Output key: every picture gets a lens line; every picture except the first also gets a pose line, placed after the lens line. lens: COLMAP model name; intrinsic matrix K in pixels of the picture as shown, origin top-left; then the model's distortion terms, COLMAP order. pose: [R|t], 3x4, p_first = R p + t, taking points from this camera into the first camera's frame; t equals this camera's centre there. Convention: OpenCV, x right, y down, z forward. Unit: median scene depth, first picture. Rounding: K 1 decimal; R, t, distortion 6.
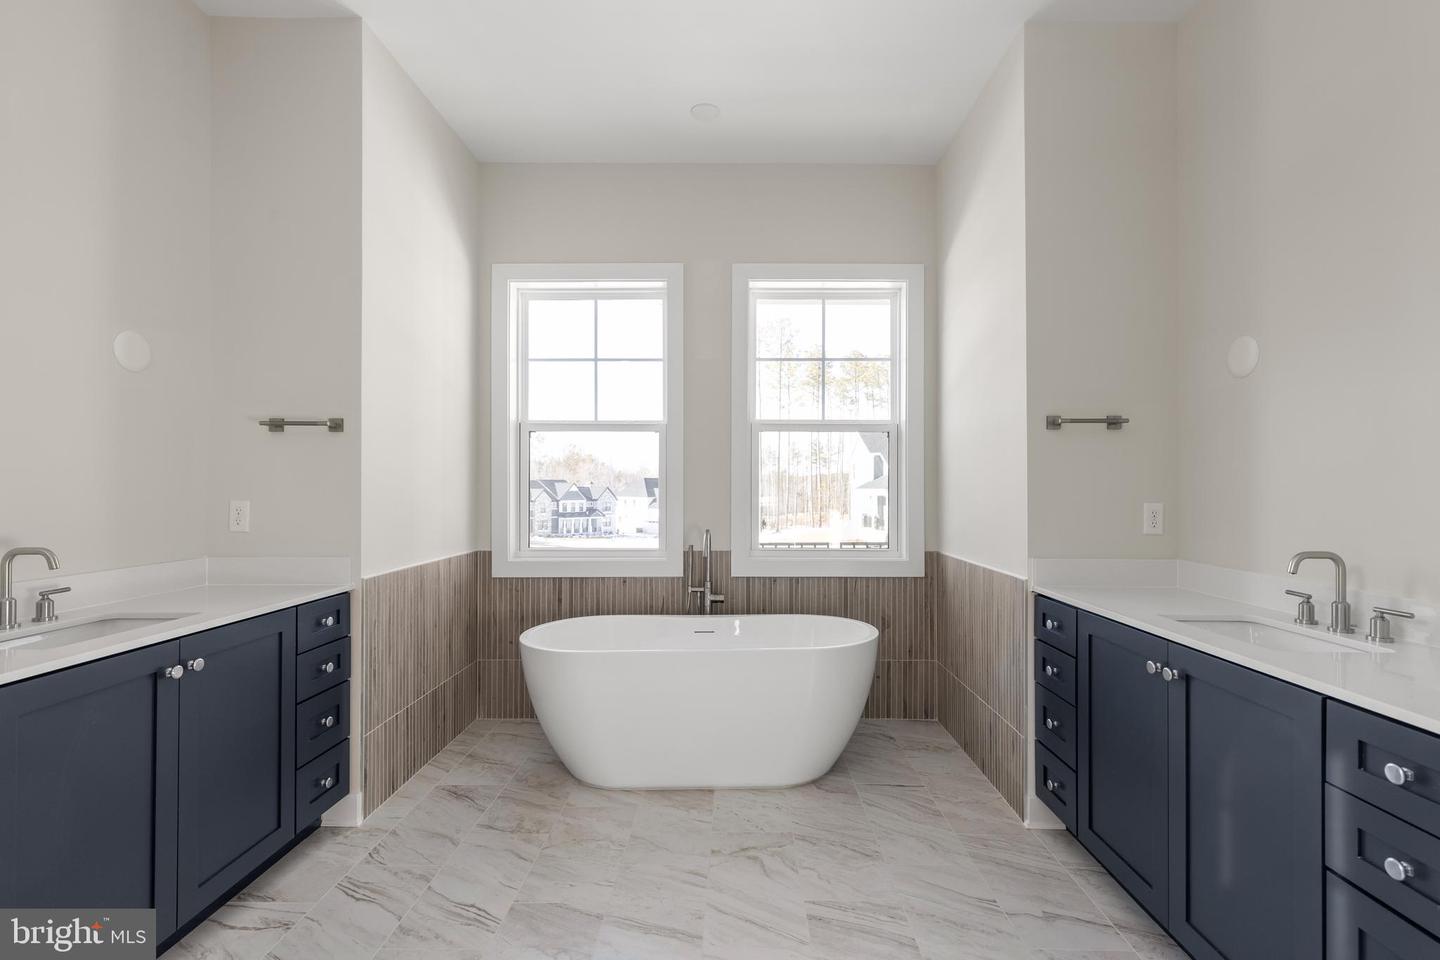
lens RADIAL K [[661.7, 0, 731.3], [0, 661.7, 481.0], [0, 0, 1]] dist [0.003194, 0.000028]
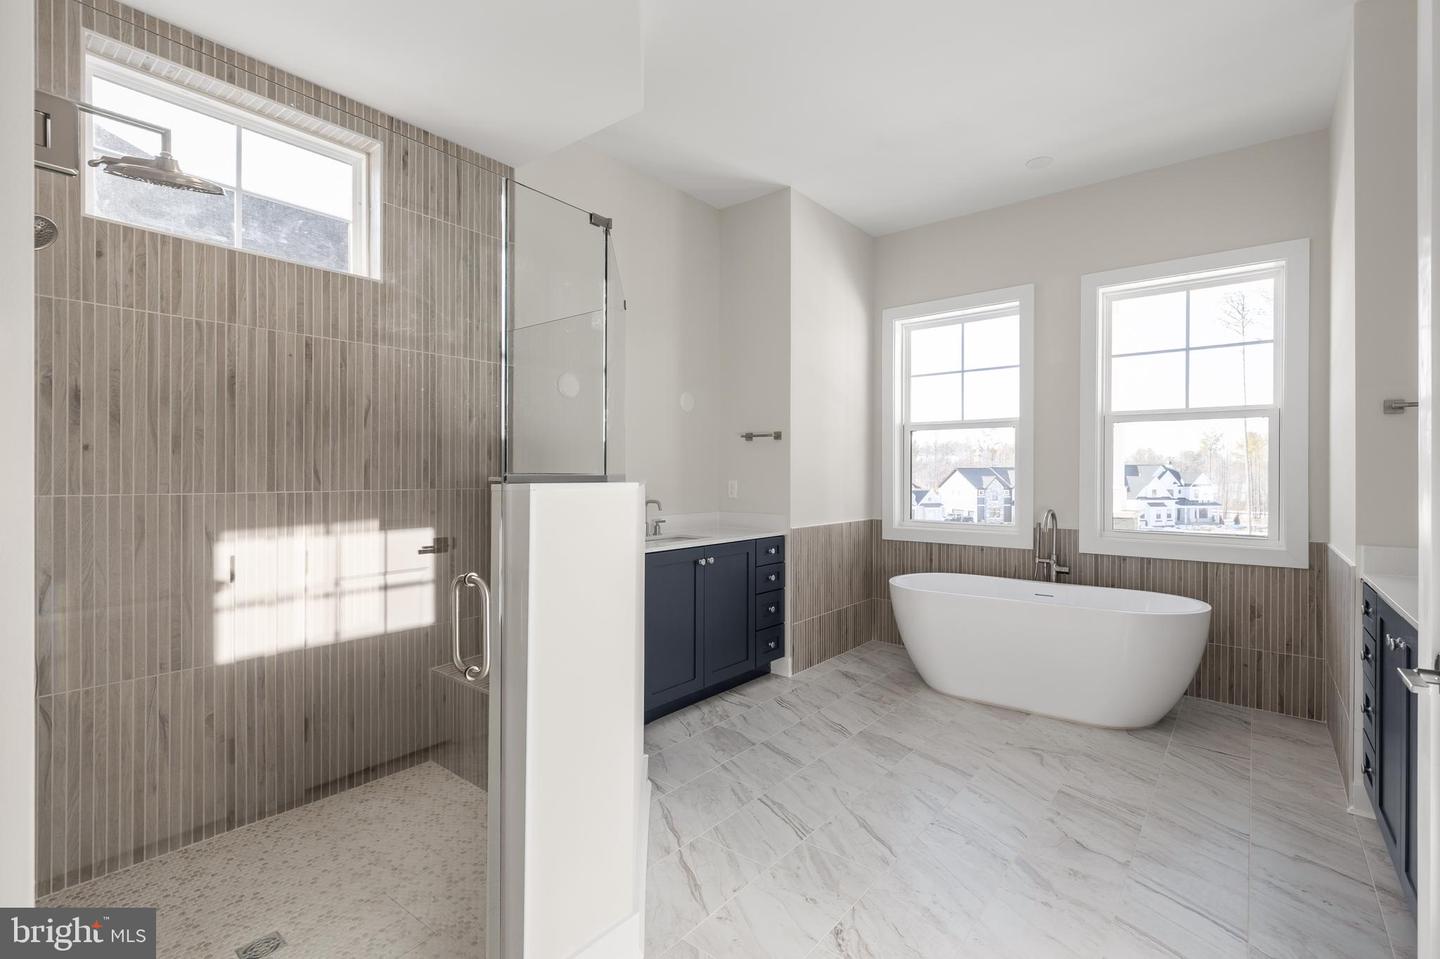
lens RADIAL K [[661.7, 0, 731.3], [0, 661.7, 480.5], [0, 0, 1]] dist [0.003194, 0.000028]
pose [[0.782576, 0.008102, -0.622502, 0.290850], [0.002861, 0.999858, 0.016609, 0.000531], [0.622549, -0.014778, 0.782442, -0.313660]]
